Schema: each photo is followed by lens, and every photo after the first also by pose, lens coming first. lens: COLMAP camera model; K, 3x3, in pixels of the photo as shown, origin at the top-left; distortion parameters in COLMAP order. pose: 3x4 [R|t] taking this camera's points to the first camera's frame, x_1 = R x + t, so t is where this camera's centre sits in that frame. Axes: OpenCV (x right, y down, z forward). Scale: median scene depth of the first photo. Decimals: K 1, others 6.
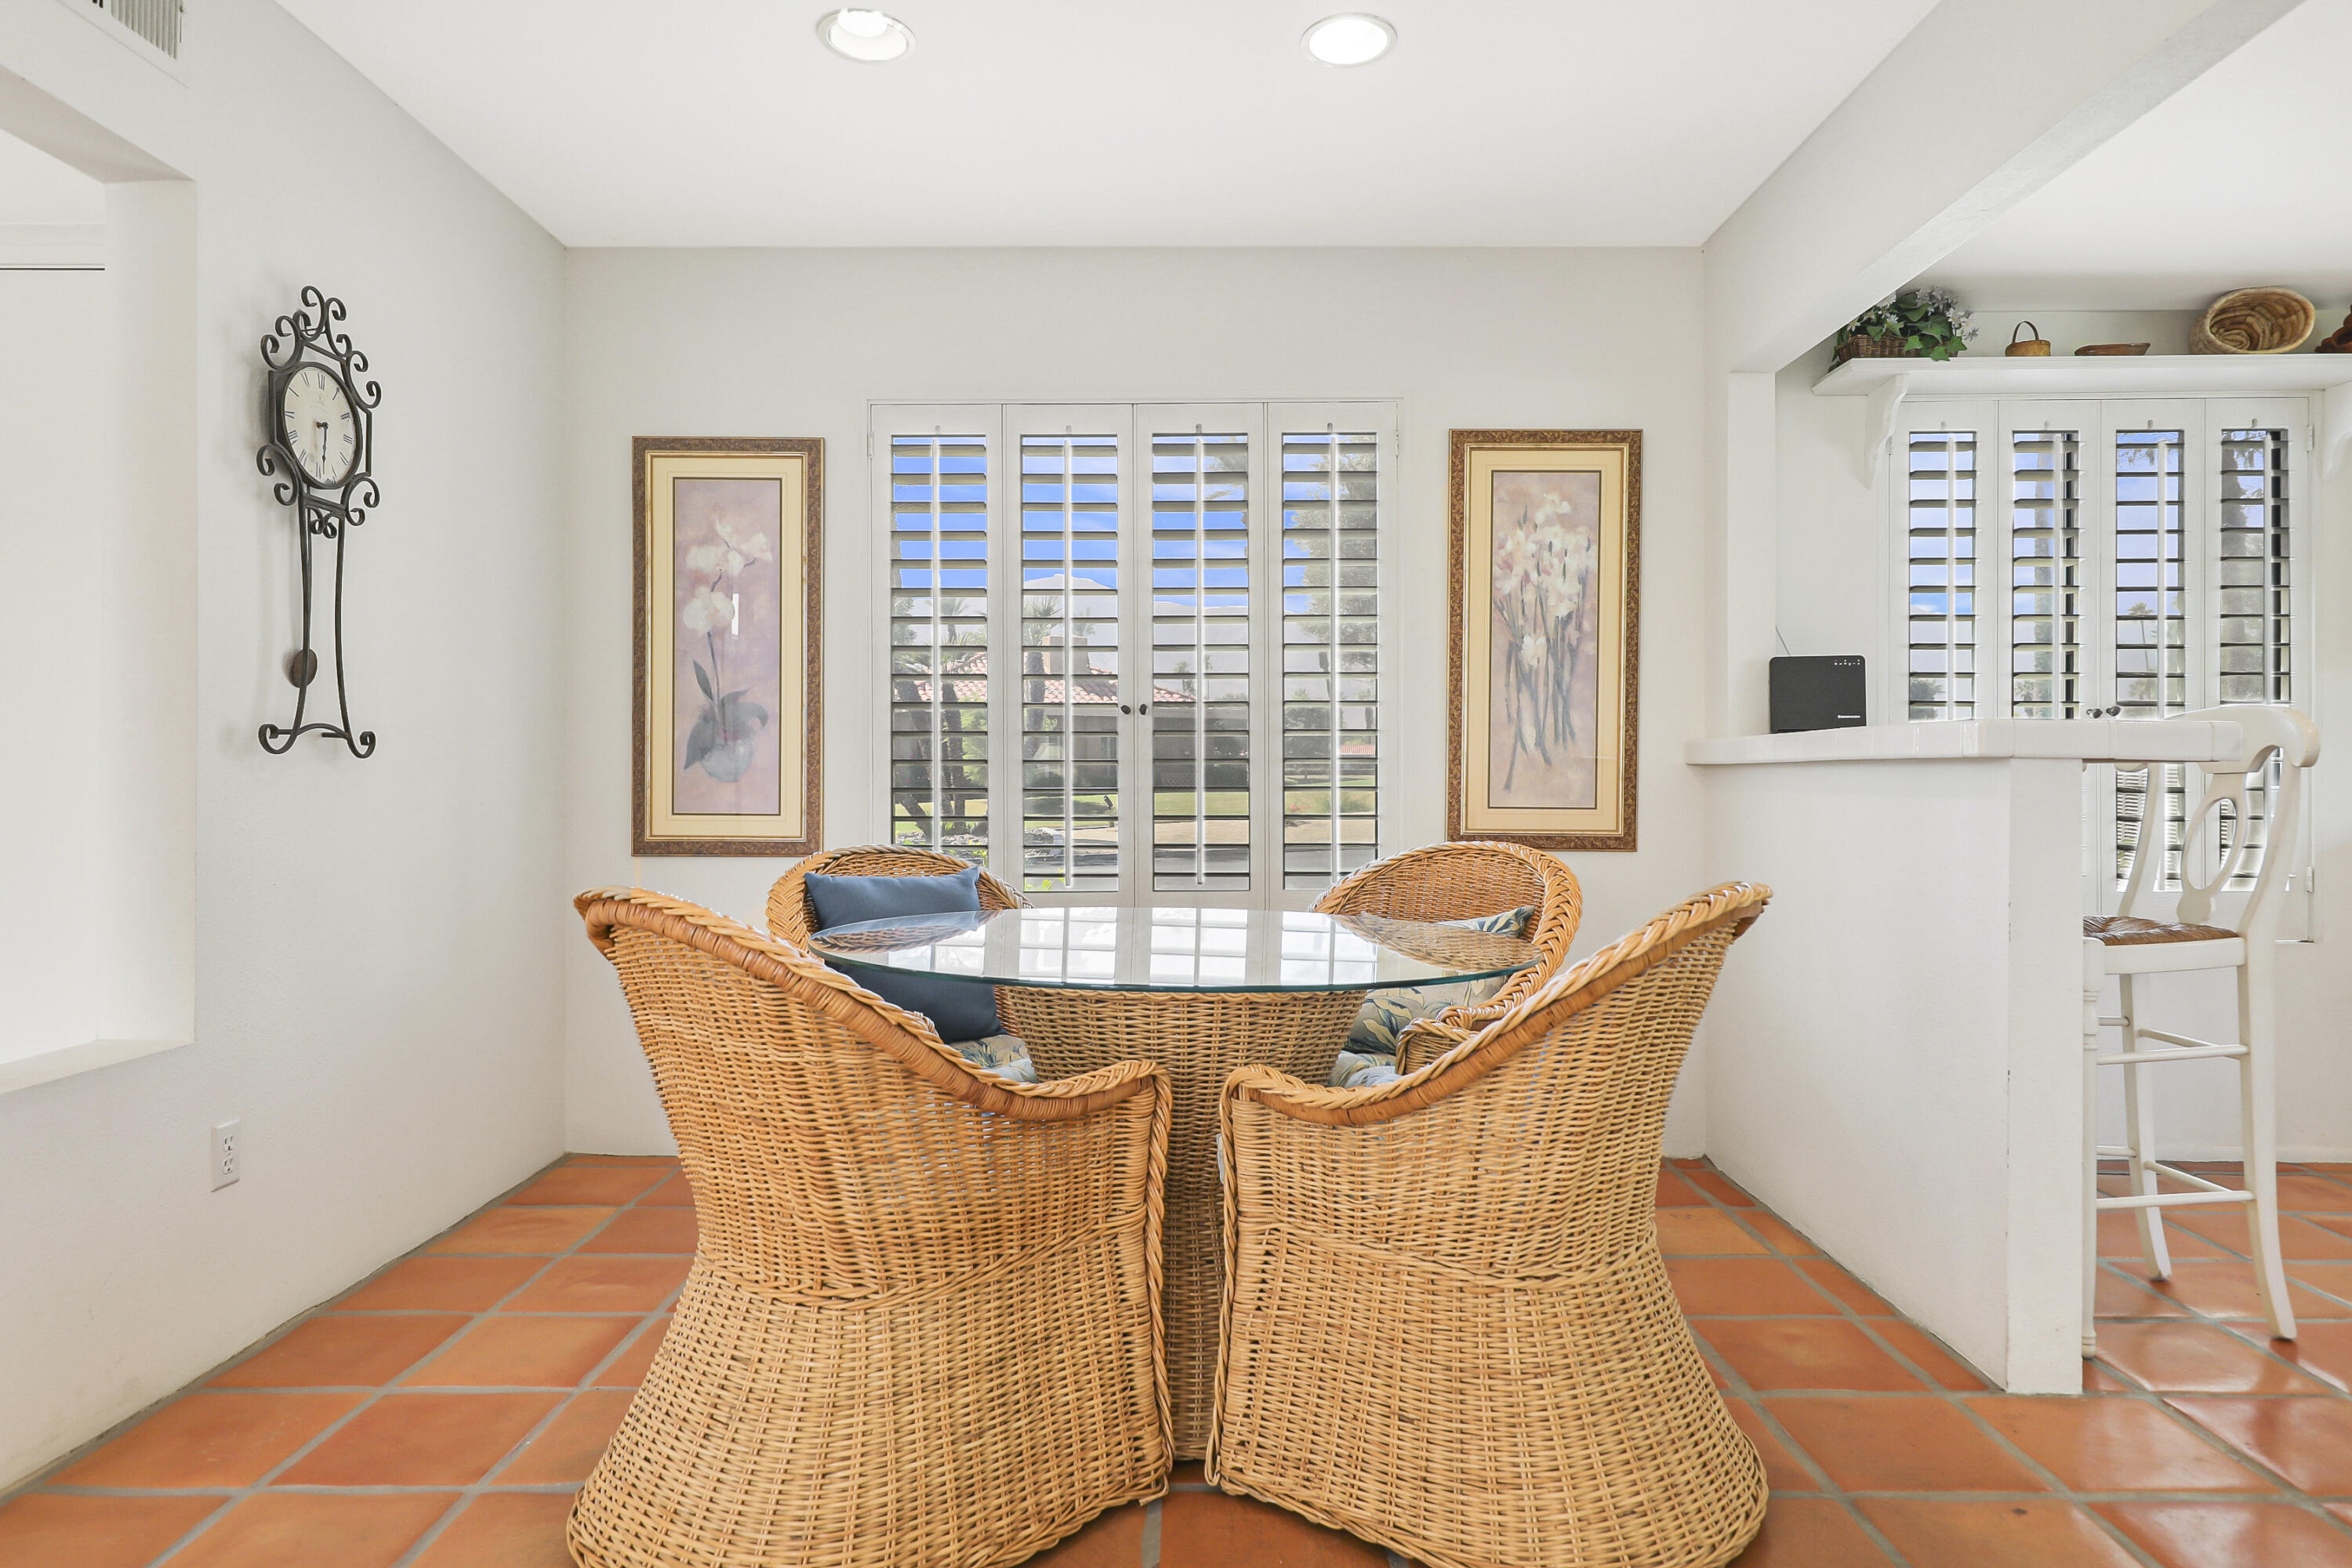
lens RADIAL K [[1438.2, 0, 1172.2], [0, 1438.2, 777.7], [0, 0, 1]] dist [0.006097, 0.001202]
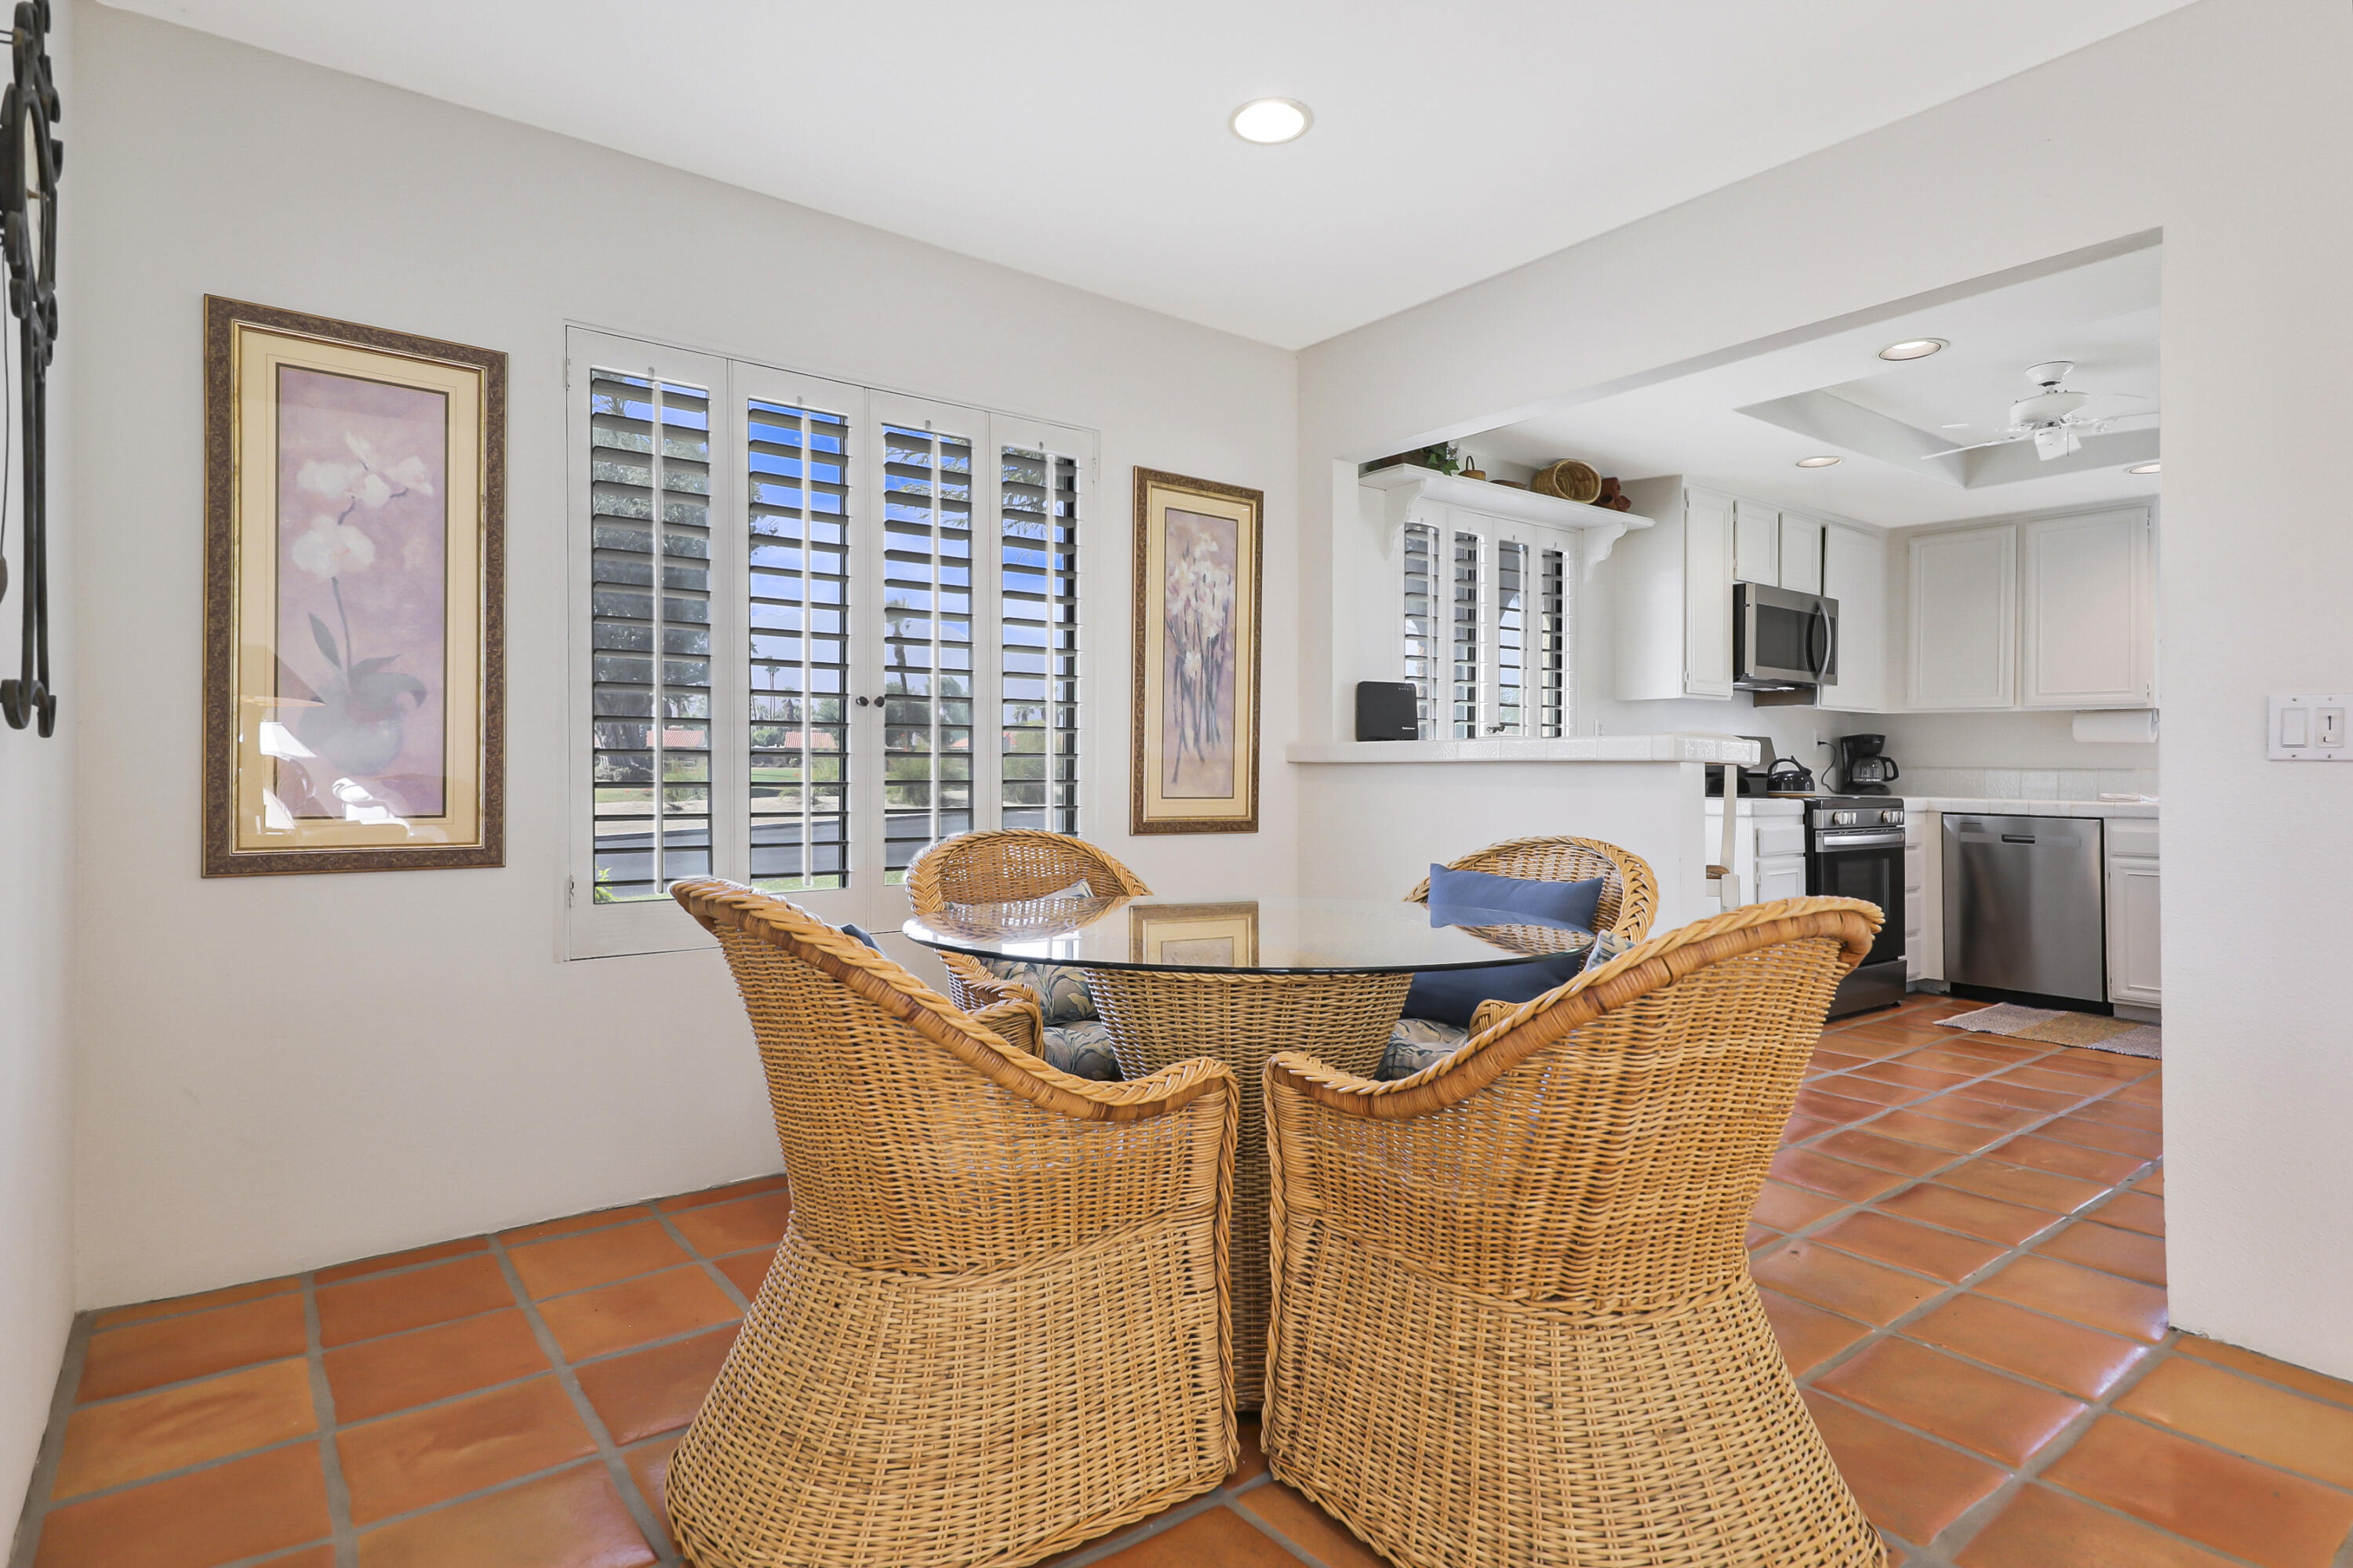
lens RADIAL K [[1247.1, 0, 1179.5], [0, 1247.1, 782.6], [0, 0, 1]] dist [0.005648, -0.001088]
pose [[0.776956, -0.001452, 0.629553, -0.401452], [-0.002839, 0.999979, 0.005810, 0.002297], [-0.629549, -0.006302, 0.776936, 0.211159]]
